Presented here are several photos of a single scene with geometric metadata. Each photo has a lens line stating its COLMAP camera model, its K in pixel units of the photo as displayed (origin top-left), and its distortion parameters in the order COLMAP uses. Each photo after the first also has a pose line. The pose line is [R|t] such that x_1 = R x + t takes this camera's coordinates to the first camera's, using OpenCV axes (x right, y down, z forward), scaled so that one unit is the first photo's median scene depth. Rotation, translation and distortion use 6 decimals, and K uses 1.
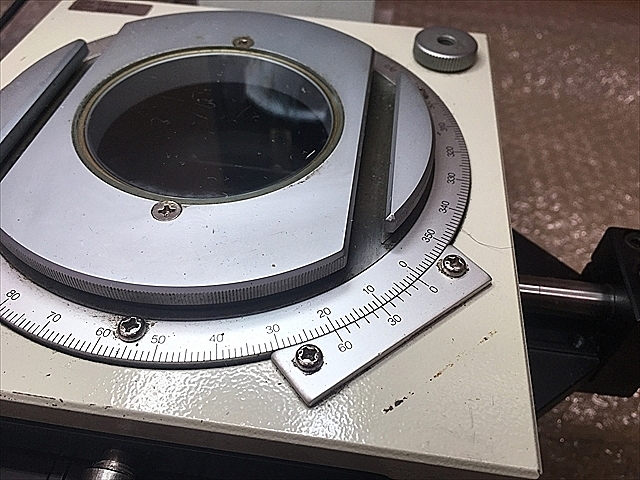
lens RADIAL K [[551.4, 0, 329.8], [0, 551.4, 240.1], [0, 0, 1]] dist [0.053940, -0.112007]
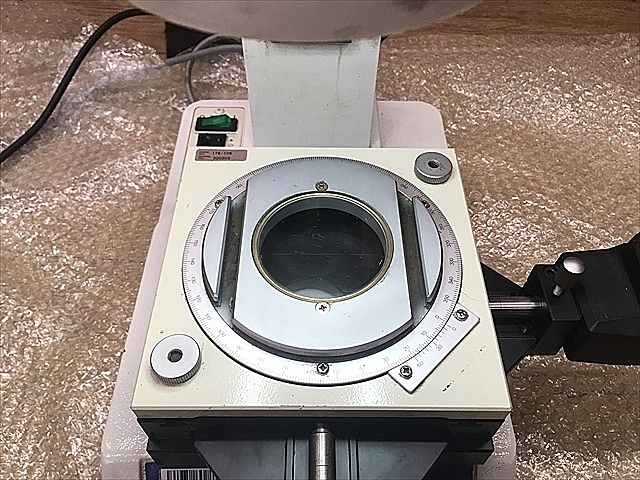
lens RADIAL K [[552.4, 0, 320.0], [0, 552.4, 240.0], [0, 0, 1]] dist [0.052569, -0.108251]
pose [[0.990405, -0.124709, 0.059550, -0.389454], [0.118633, 0.988237, 0.096510, -0.494213], [-0.070885, -0.088520, 0.993549, -0.999722]]
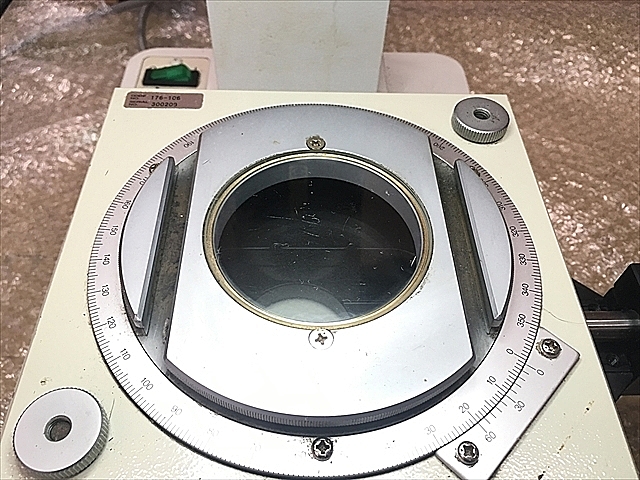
lens RADIAL K [[551.4, 0, 329.8], [0, 551.4, 240.1], [0, 0, 1]] dist [0.053940, -0.112007]
pose [[0.986266, -0.123982, 0.109123, -0.374448], [0.112058, 0.987665, 0.109367, -0.388576], [-0.121337, -0.095637, 0.987993, -0.158548]]
